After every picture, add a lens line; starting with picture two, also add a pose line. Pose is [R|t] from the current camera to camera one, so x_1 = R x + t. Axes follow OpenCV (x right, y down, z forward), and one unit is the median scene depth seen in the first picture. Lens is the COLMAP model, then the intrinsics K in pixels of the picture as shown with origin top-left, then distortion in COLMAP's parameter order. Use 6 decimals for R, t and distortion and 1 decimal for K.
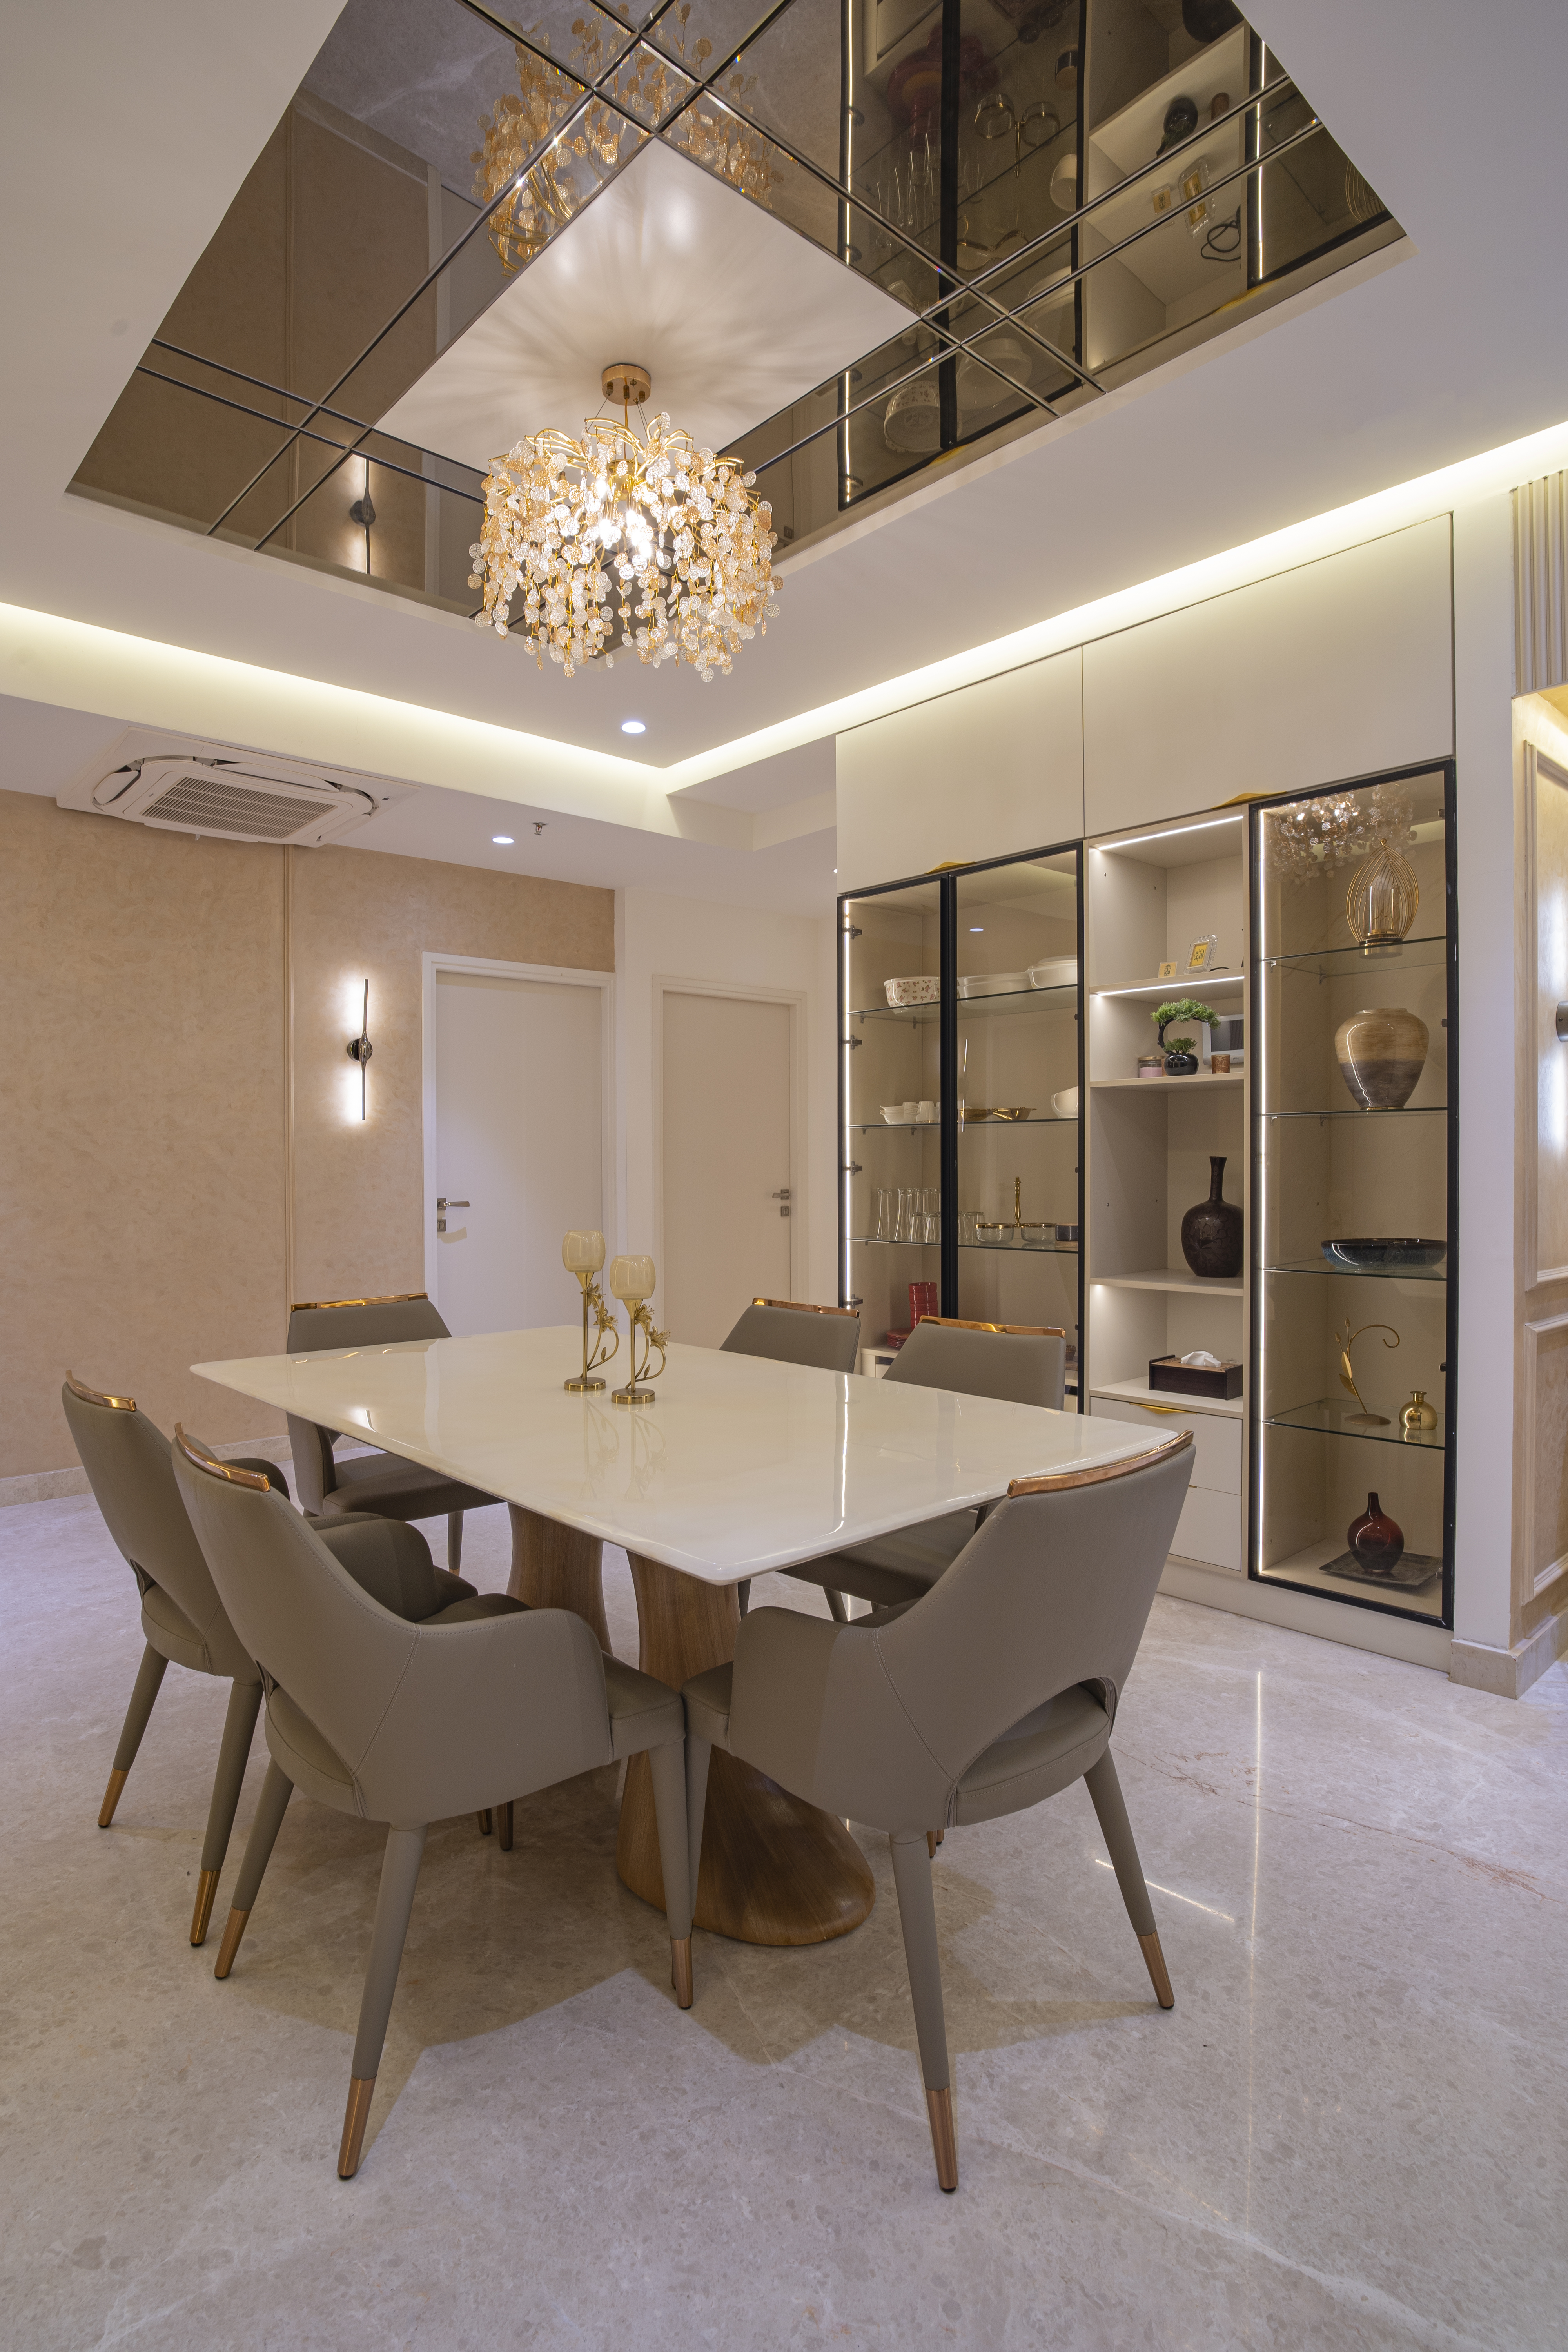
lens RADIAL K [[1232.5, 0, 757.9], [0, 1232.5, 1175.8], [0, 0, 1]] dist [-0.050994, 0.024307]
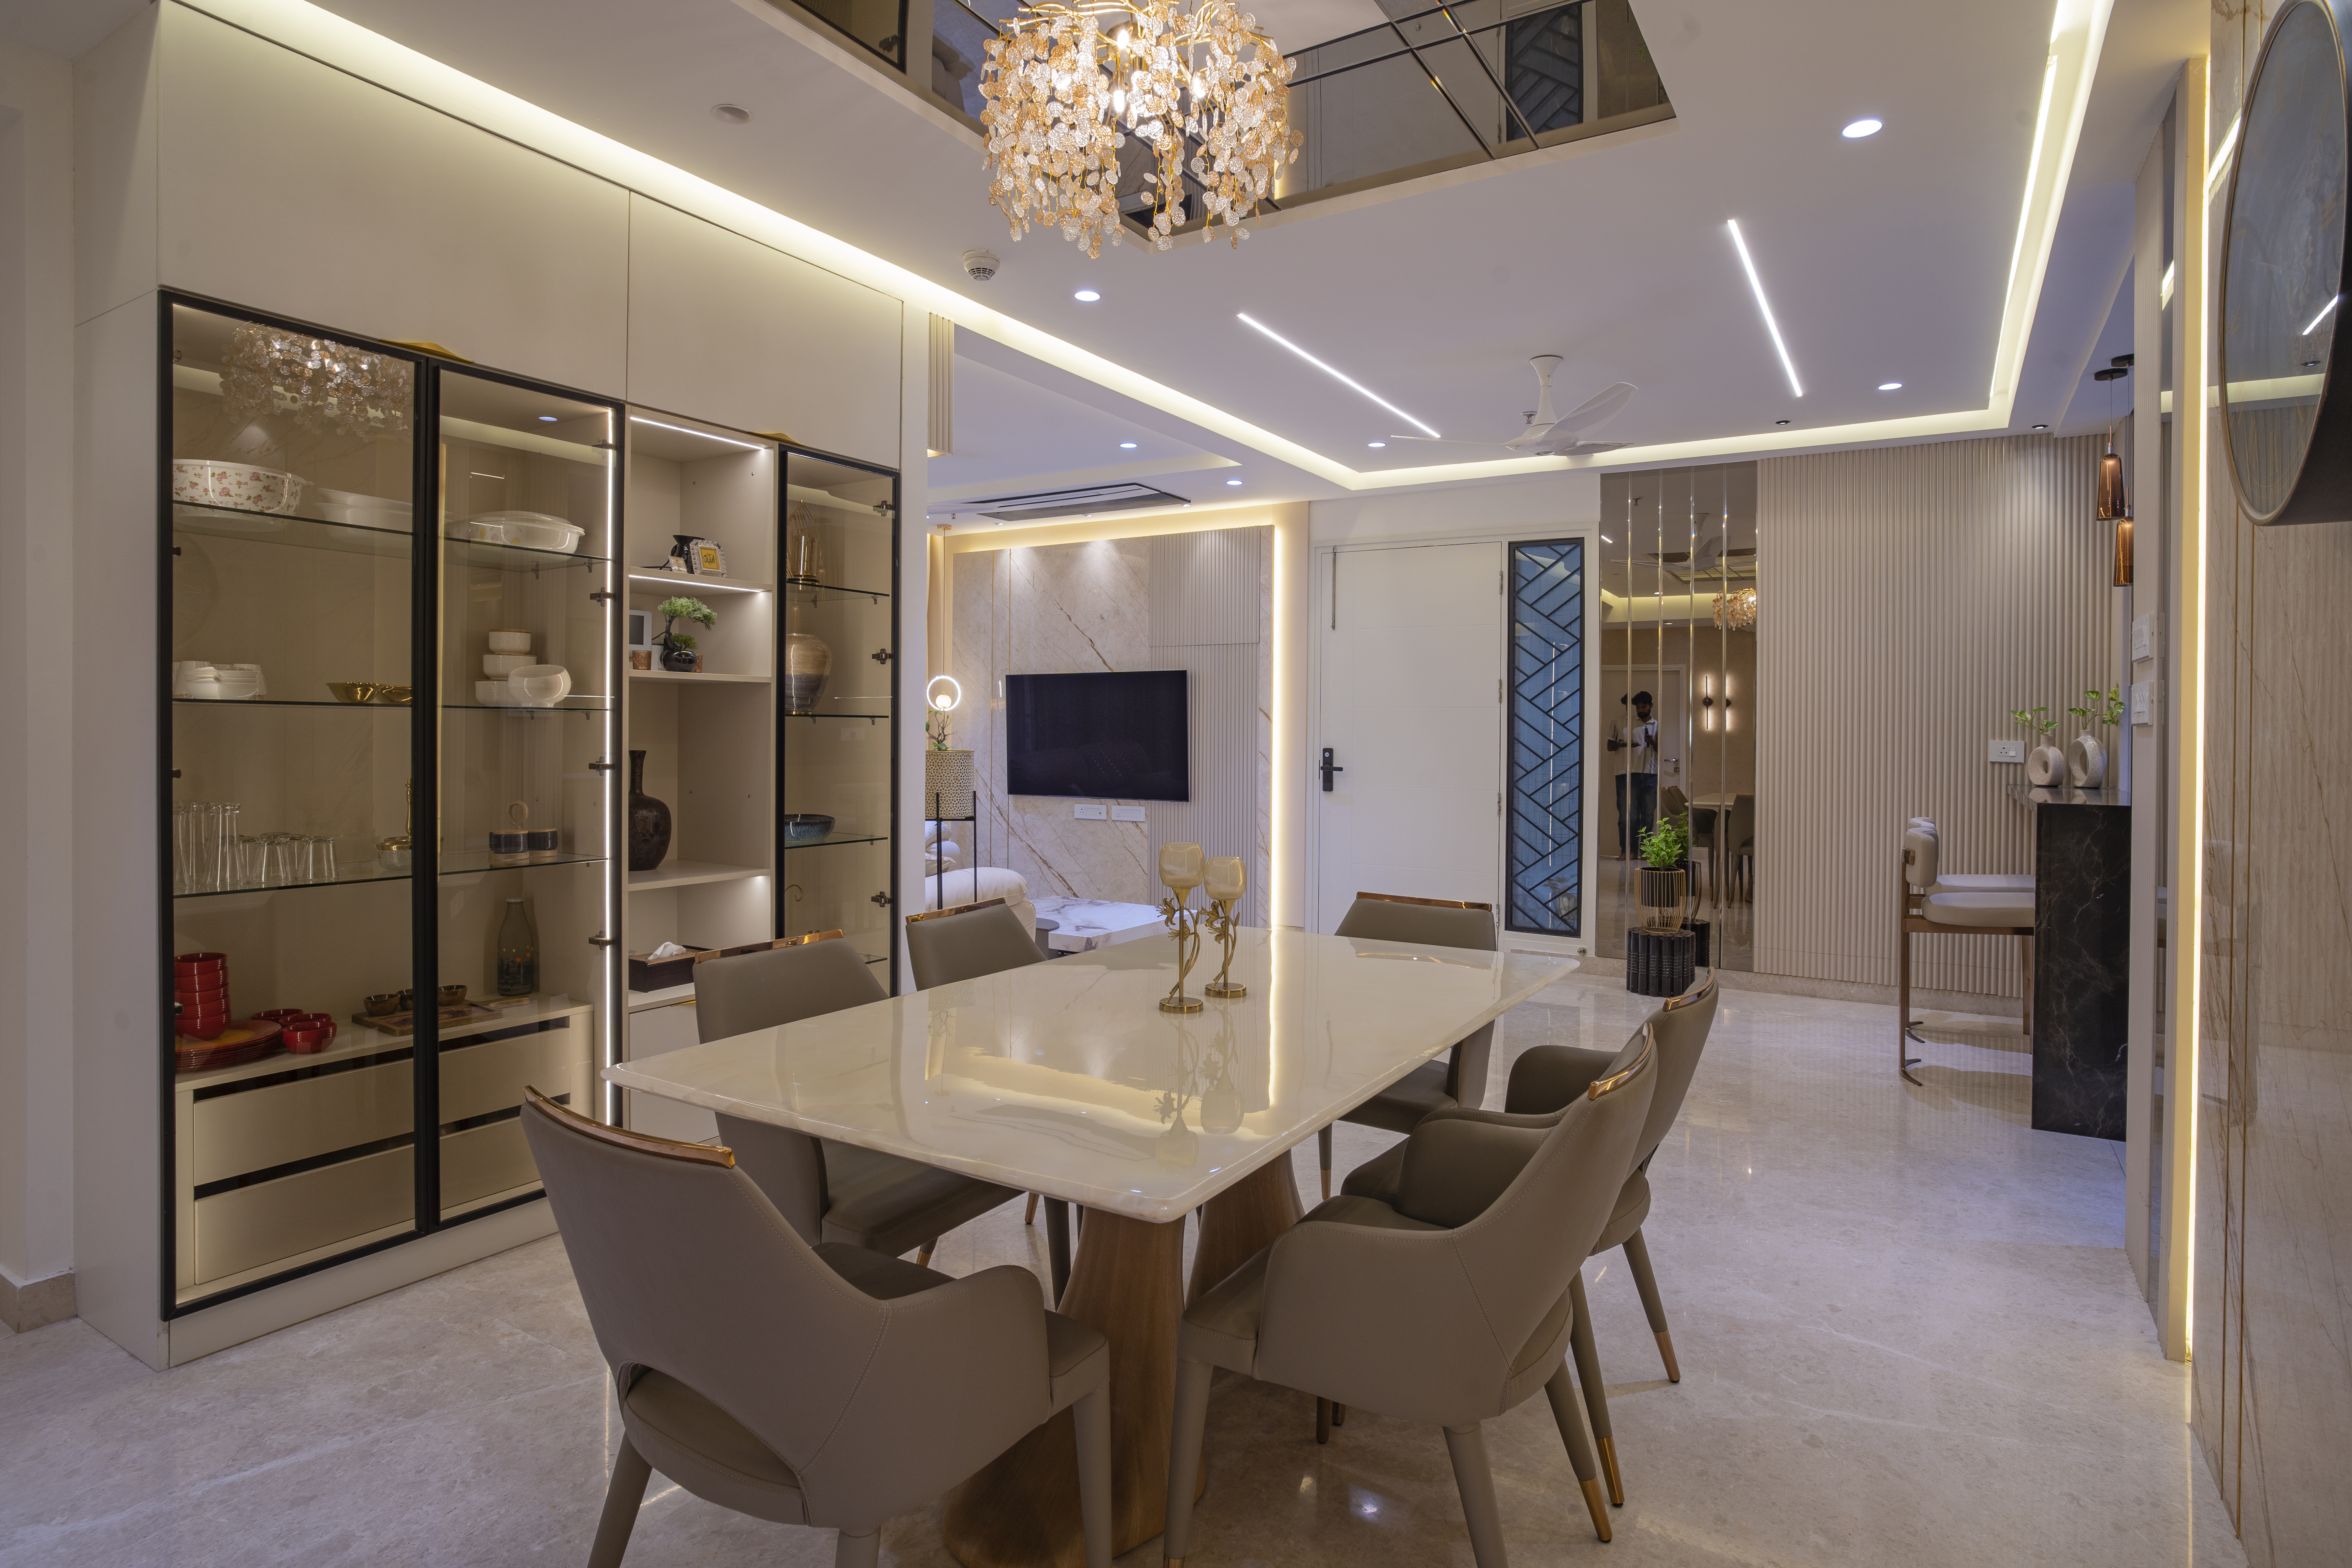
lens RADIAL K [[1232.5, 0, 1141.0], [0, 1232.5, 754.2], [0, 0, 1]] dist [-0.050994, 0.024307]
pose [[-0.250791, -0.012852, 0.967956, -0.762393], [0.004244, 0.999888, 0.014376, -0.026061], [-0.968032, 0.007713, -0.250708, 0.920978]]
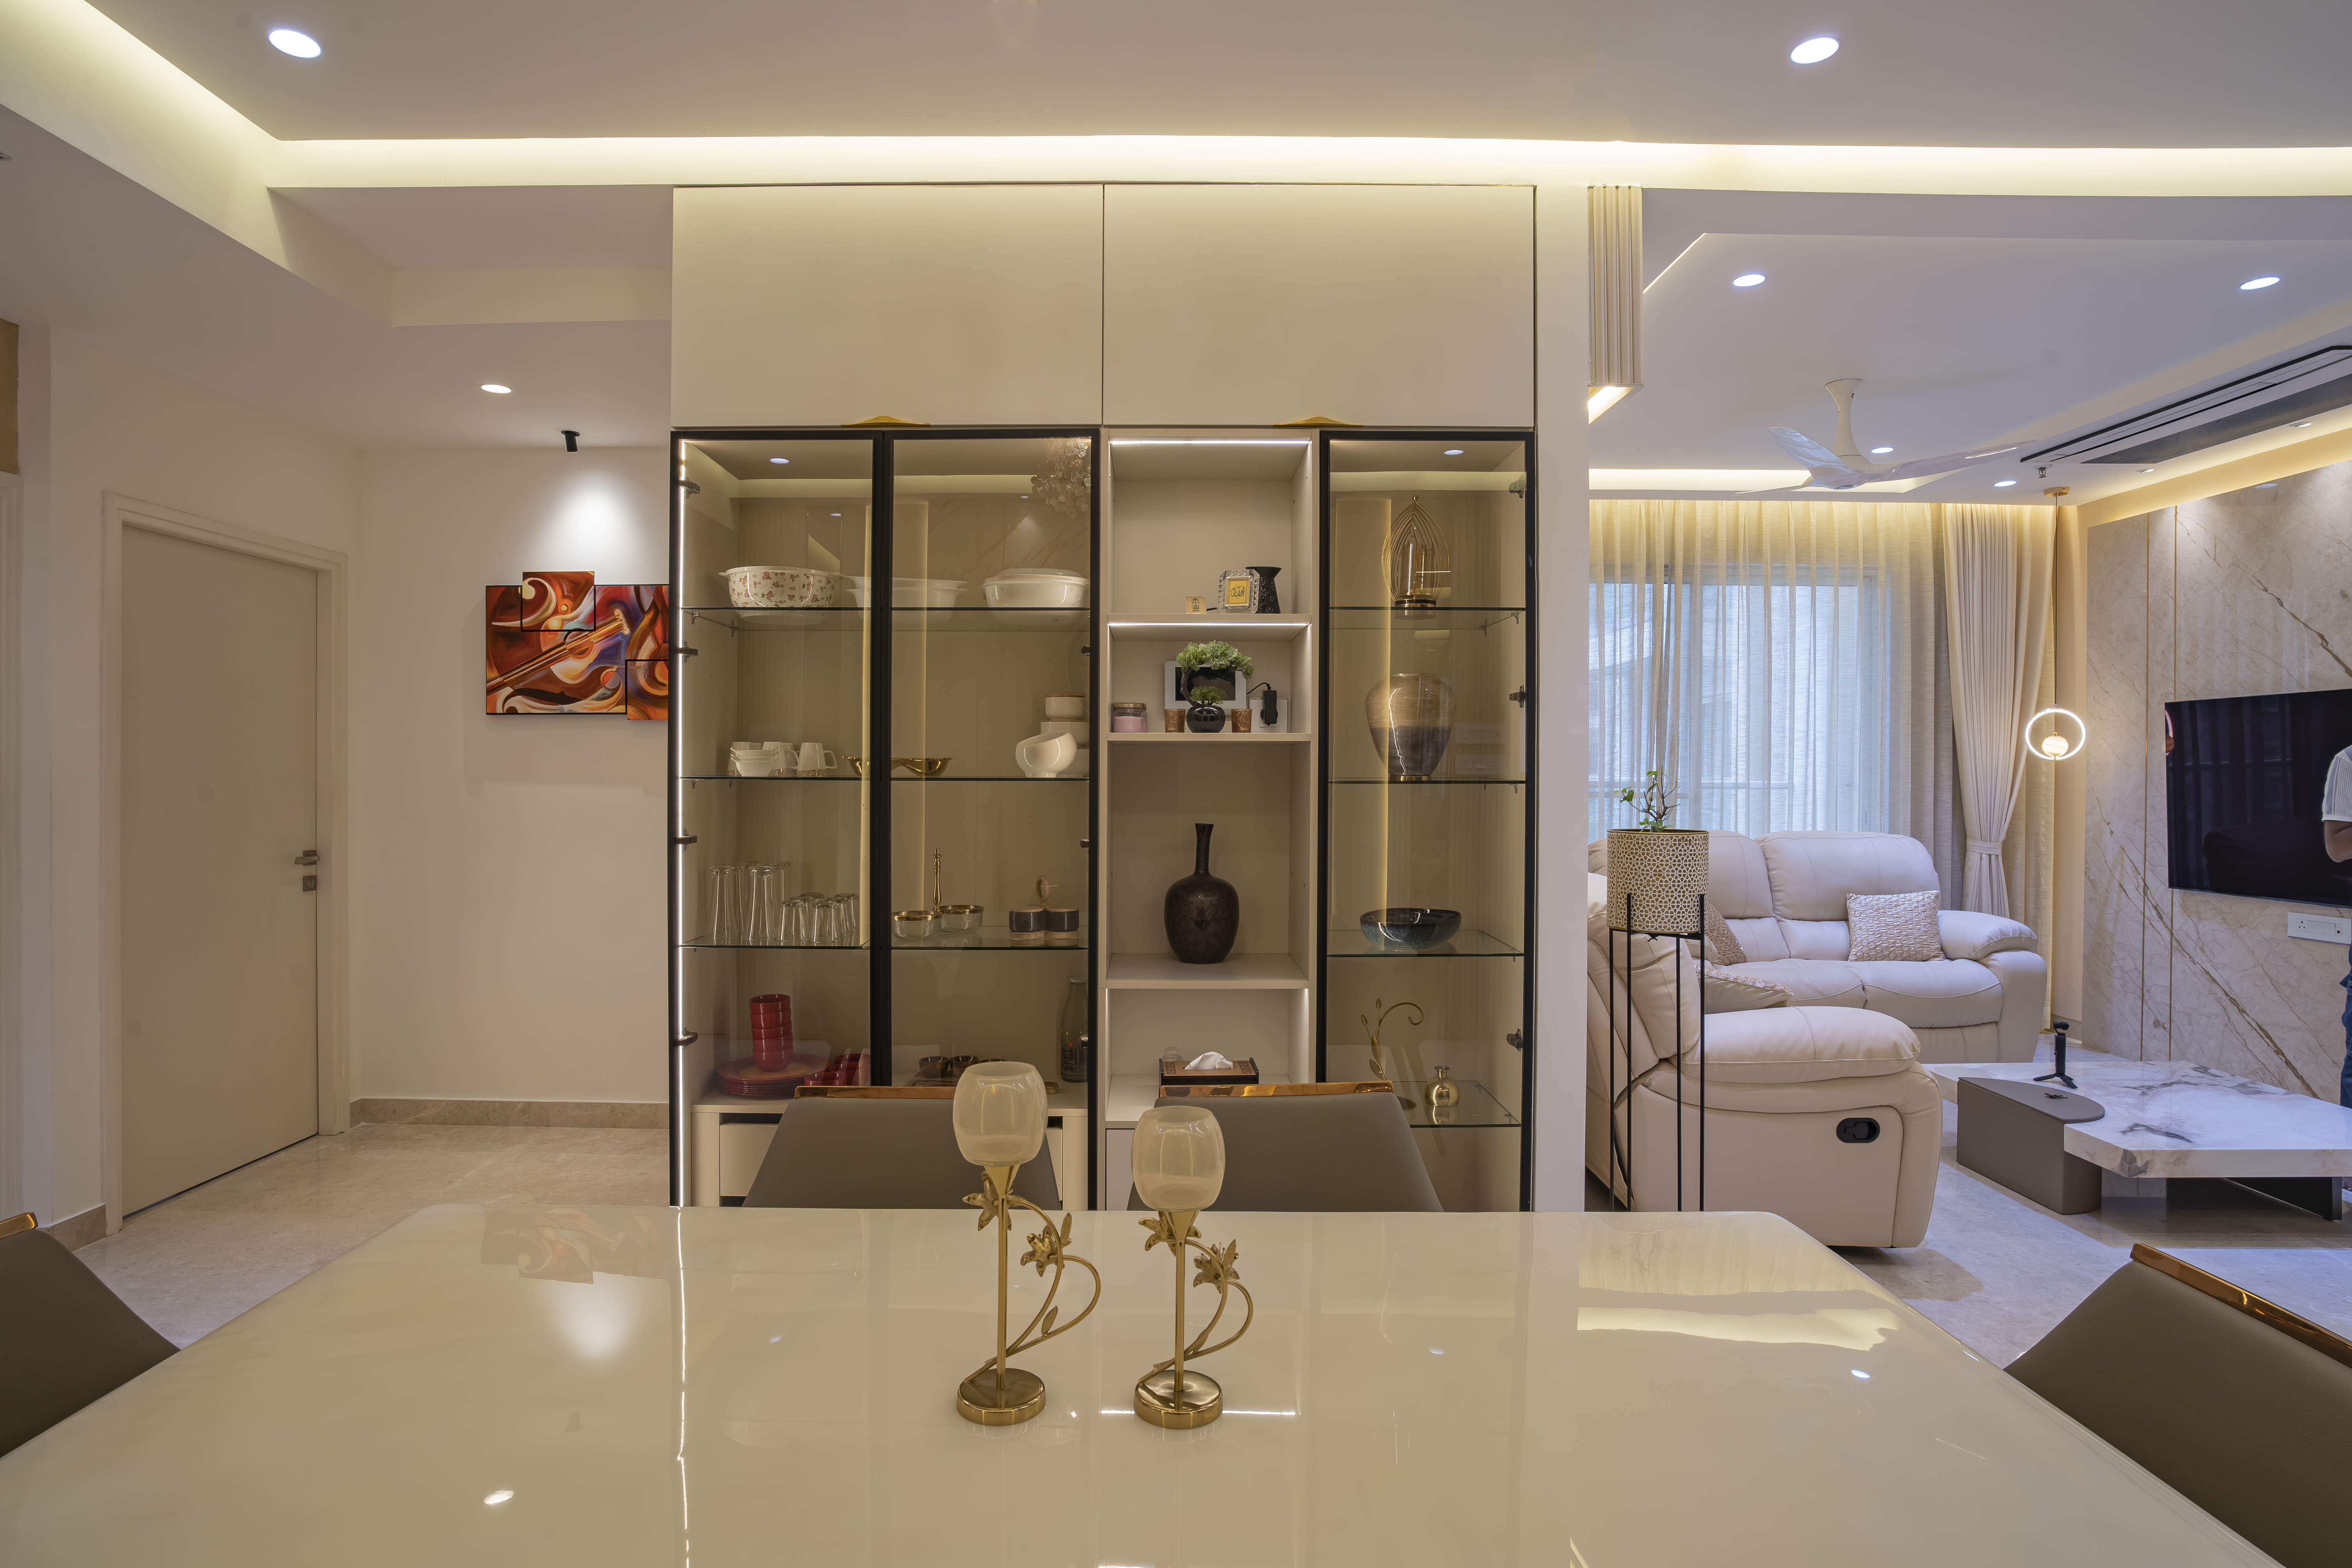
lens RADIAL K [[1232.5, 0, 1157.8], [0, 1232.5, 776.5], [0, 0, 1]] dist [-0.050994, 0.024307]
pose [[0.670621, 0.005605, 0.741779, -0.312843], [0.001893, 0.999955, -0.009266, -0.043329], [-0.741798, 0.007618, 0.670580, 0.465616]]
